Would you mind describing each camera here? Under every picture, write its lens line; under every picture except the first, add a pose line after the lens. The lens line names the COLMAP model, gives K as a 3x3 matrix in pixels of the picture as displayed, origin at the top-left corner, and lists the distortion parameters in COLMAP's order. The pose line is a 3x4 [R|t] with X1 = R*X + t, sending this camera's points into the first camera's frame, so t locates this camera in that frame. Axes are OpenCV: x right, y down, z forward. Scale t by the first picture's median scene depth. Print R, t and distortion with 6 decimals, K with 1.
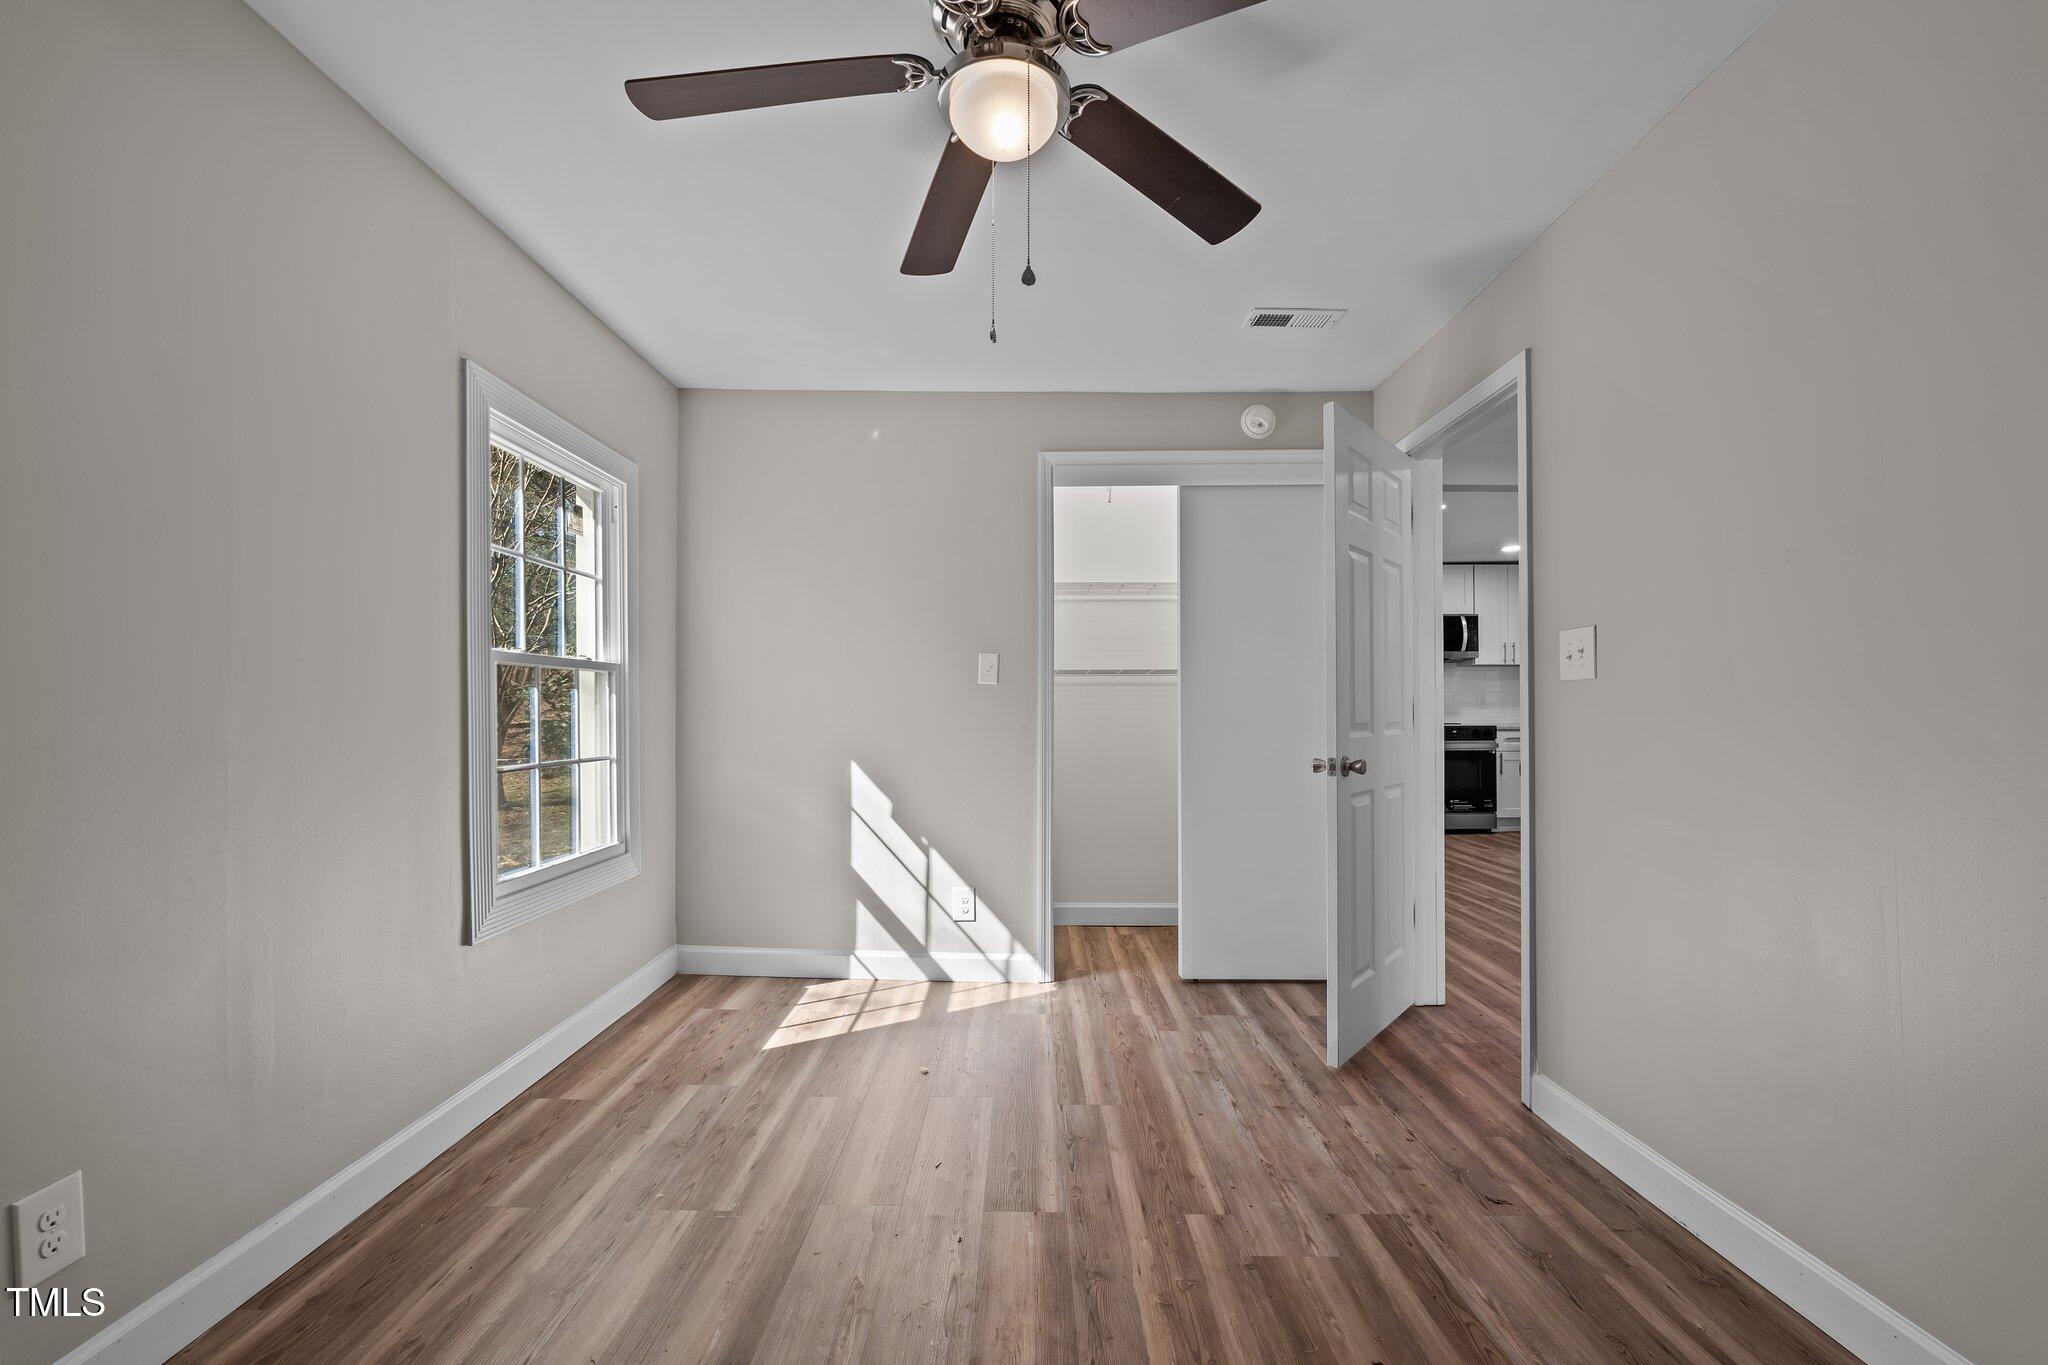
lens RADIAL K [[844.5, 0, 1017.7], [0, 844.5, 703.1], [0, 0, 1]] dist [0.000021, 0.000055]
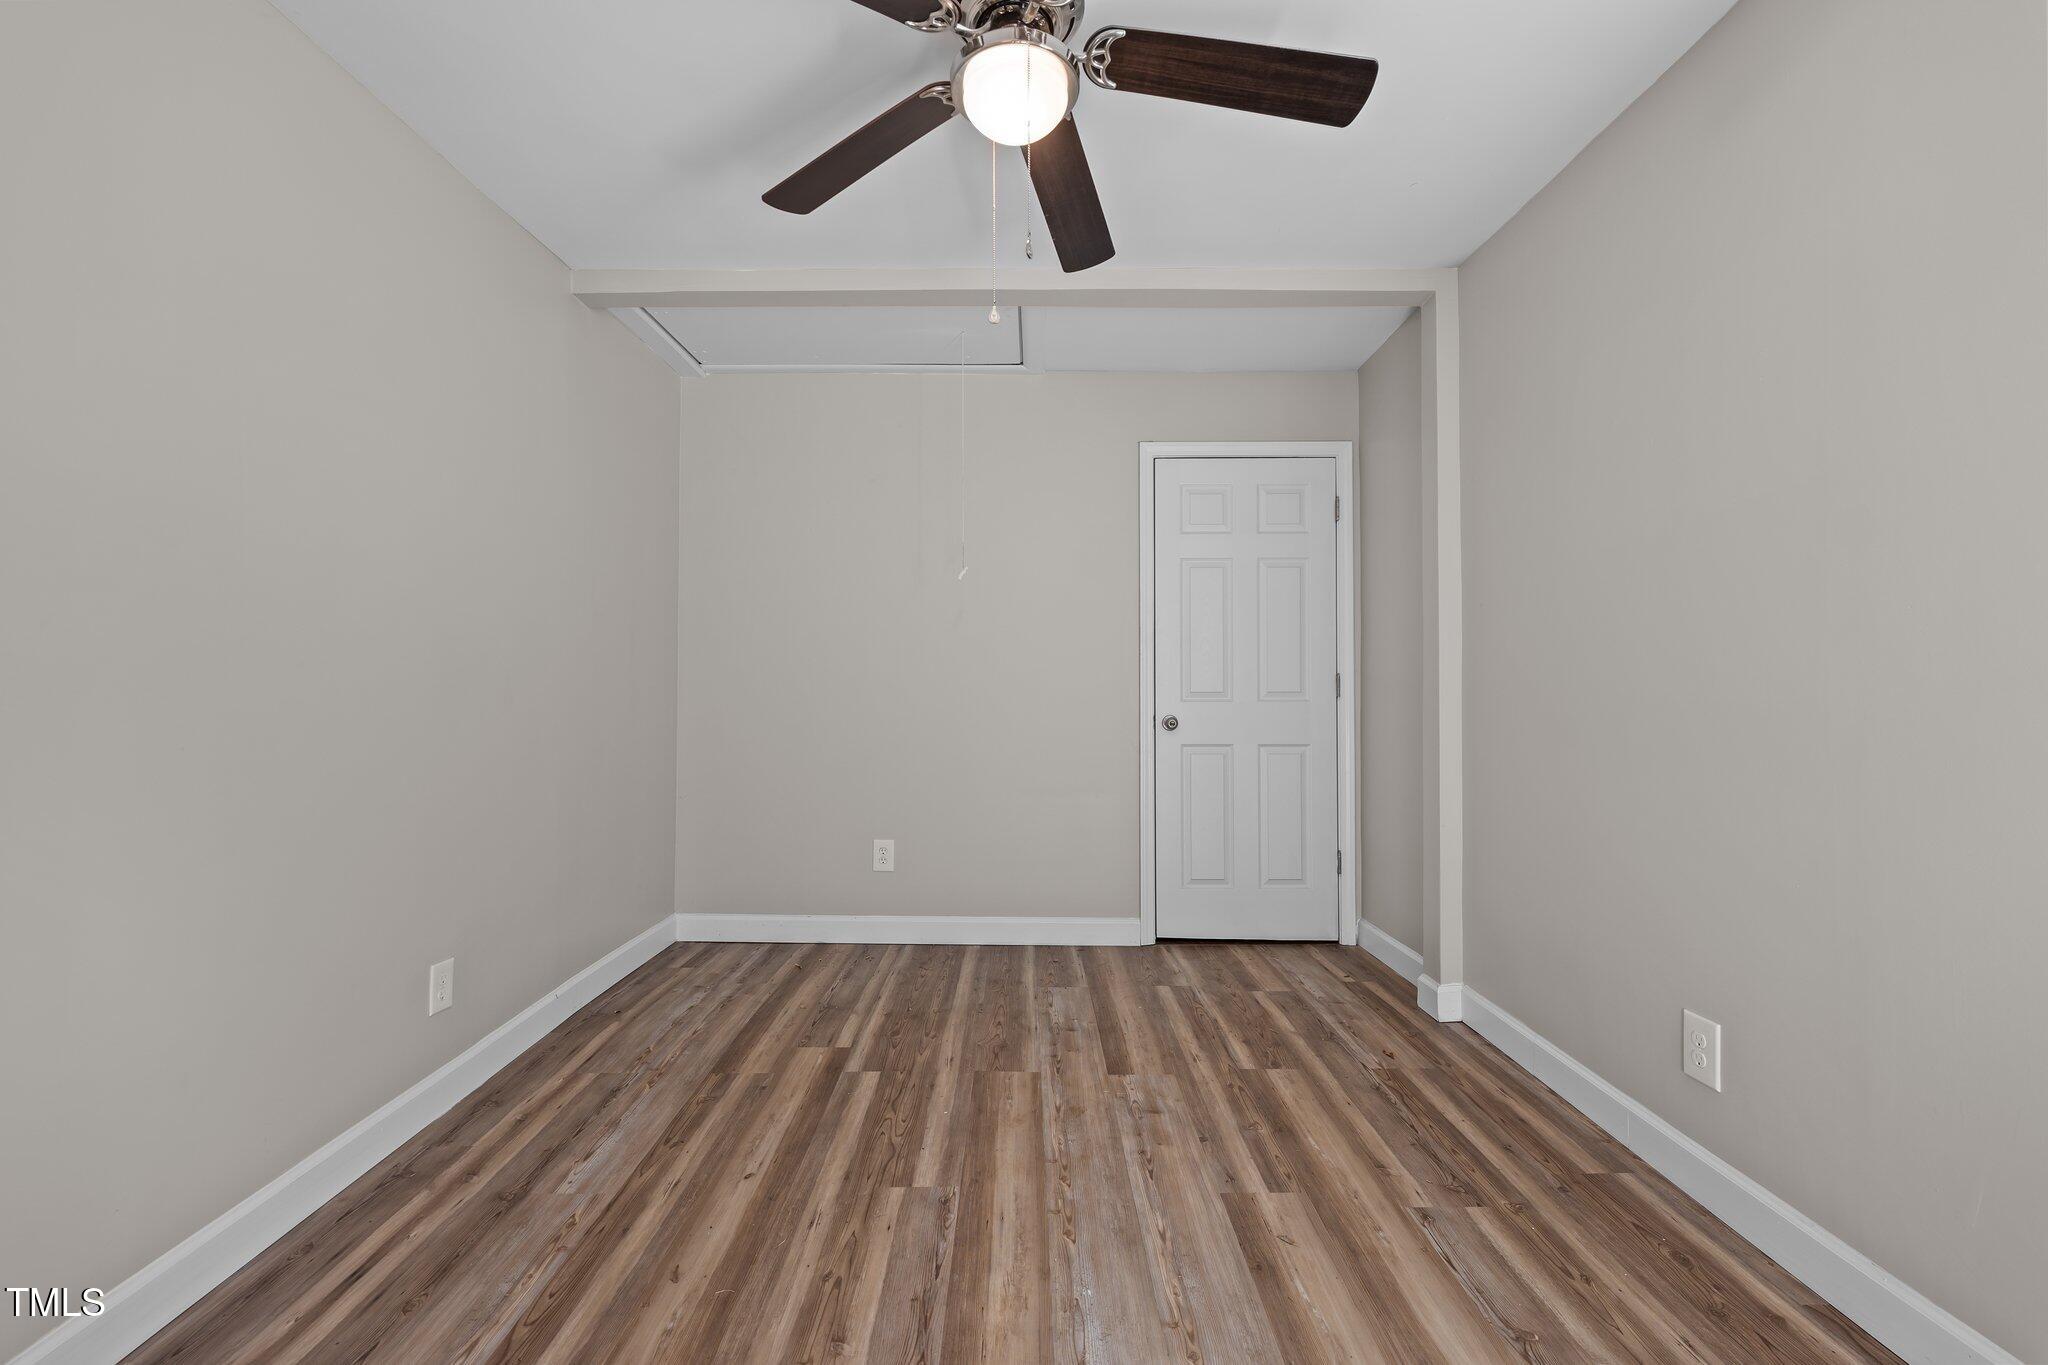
lens RADIAL K [[838.1, 0, 1021.7], [0, 838.1, 684.6], [0, 0, 1]] dist [0.000886, -0.000022]
pose [[-0.999960, 0.003289, -0.008375, -0.007254], [0.003418, 0.999875, -0.015437, 0.019274], [0.008323, -0.015465, -0.999846, 1.113825]]
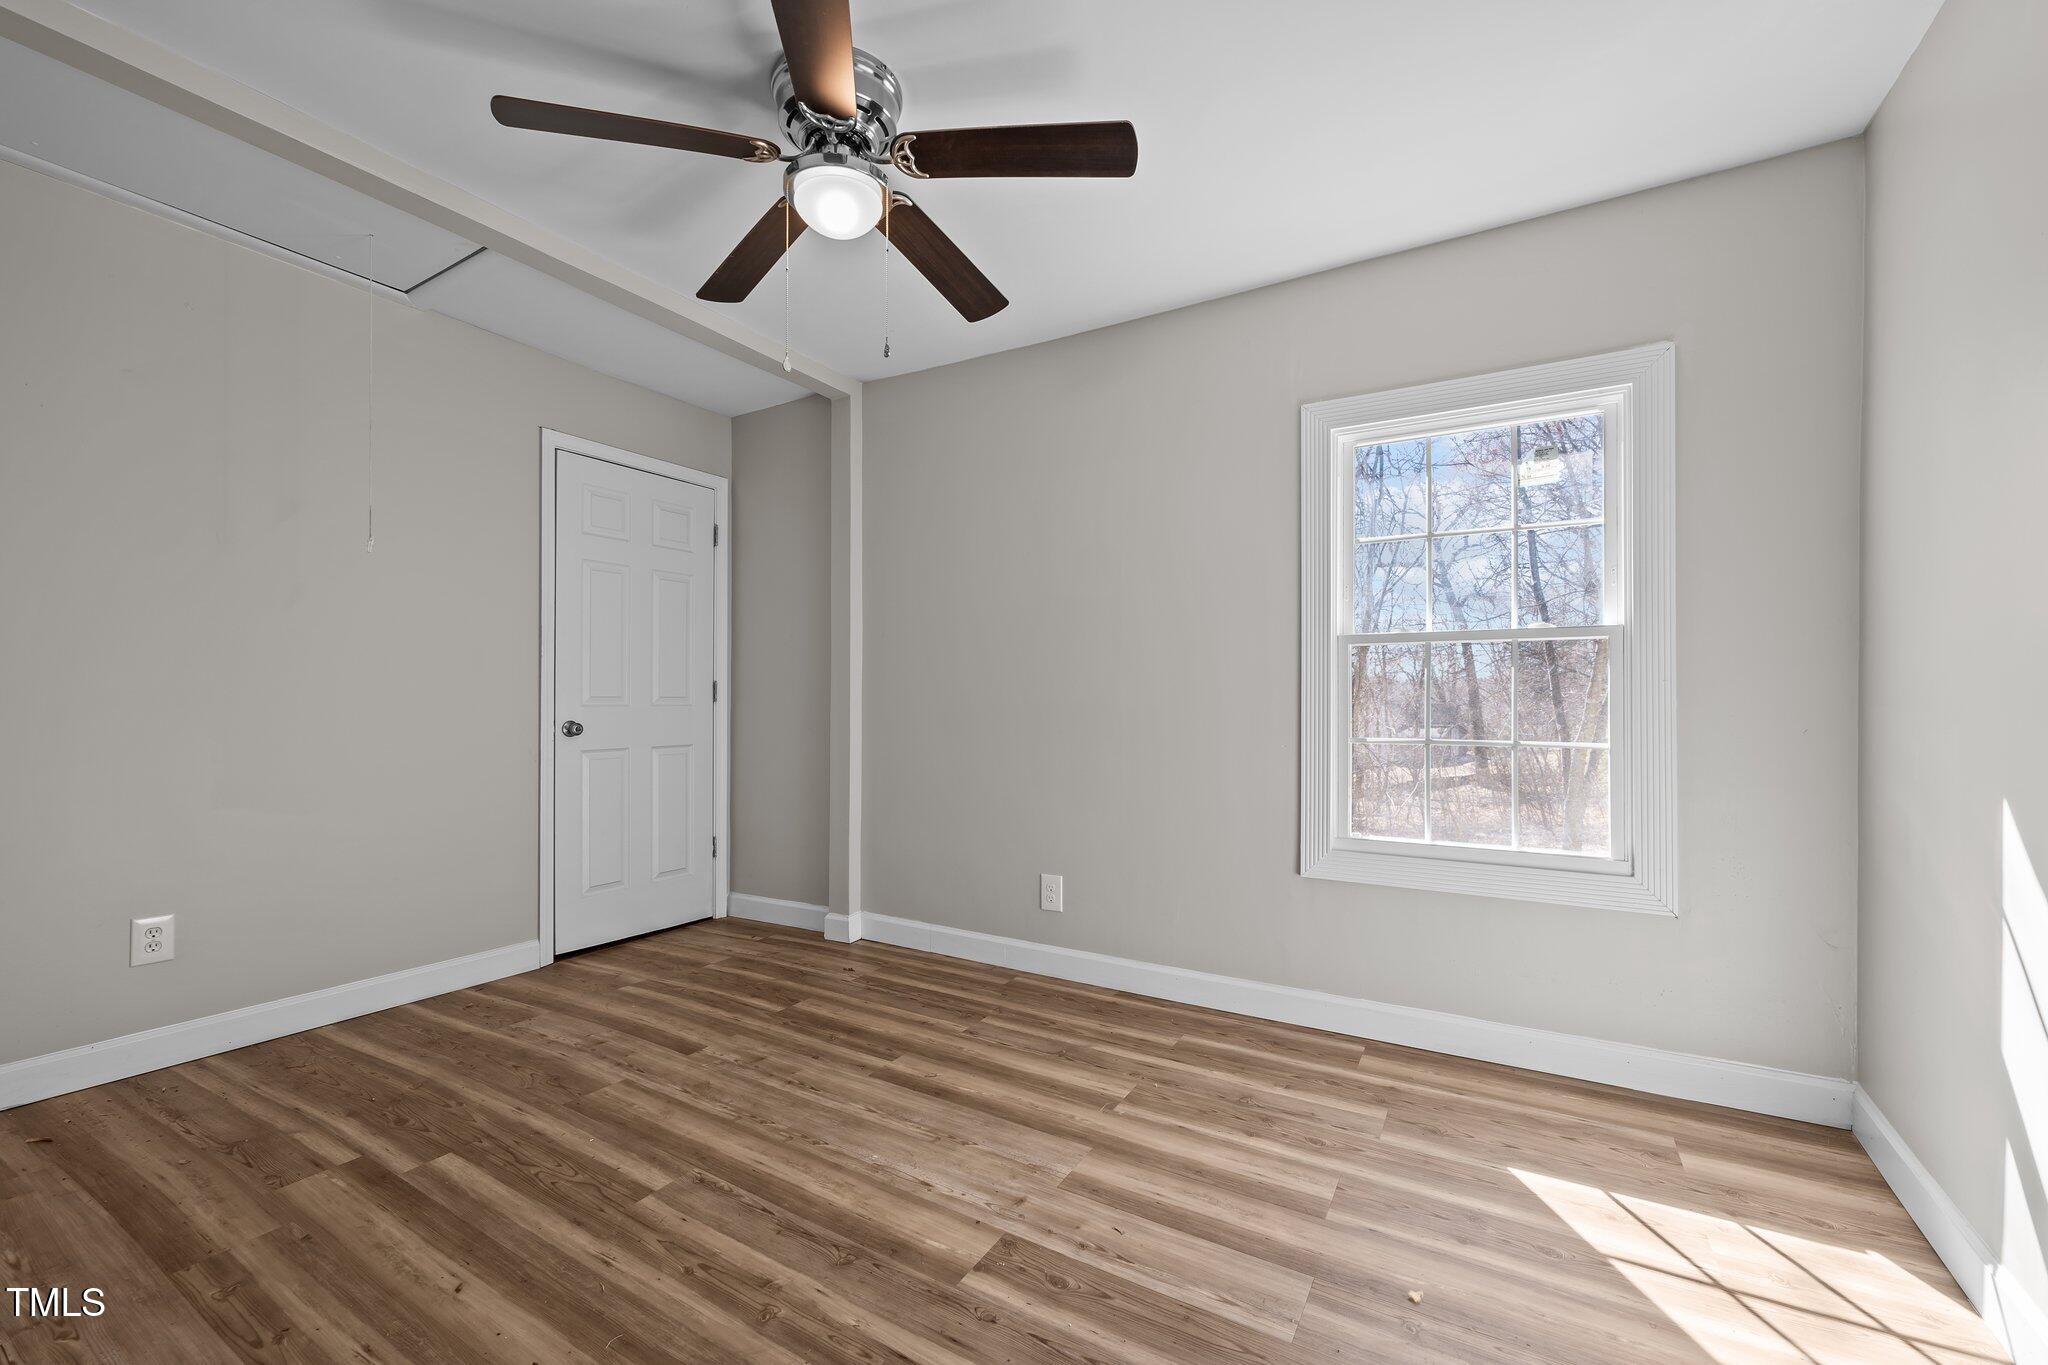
lens RADIAL K [[845.5, 0, 1022.5], [0, 845.5, 696.9], [0, 0, 1]] dist [0.000351, -0.000070]
pose [[-0.499576, 0.000449, -0.866270, 0.515479], [0.006200, 0.999976, -0.003057, 0.020313], [0.866248, -0.006899, -0.499567, 1.028559]]
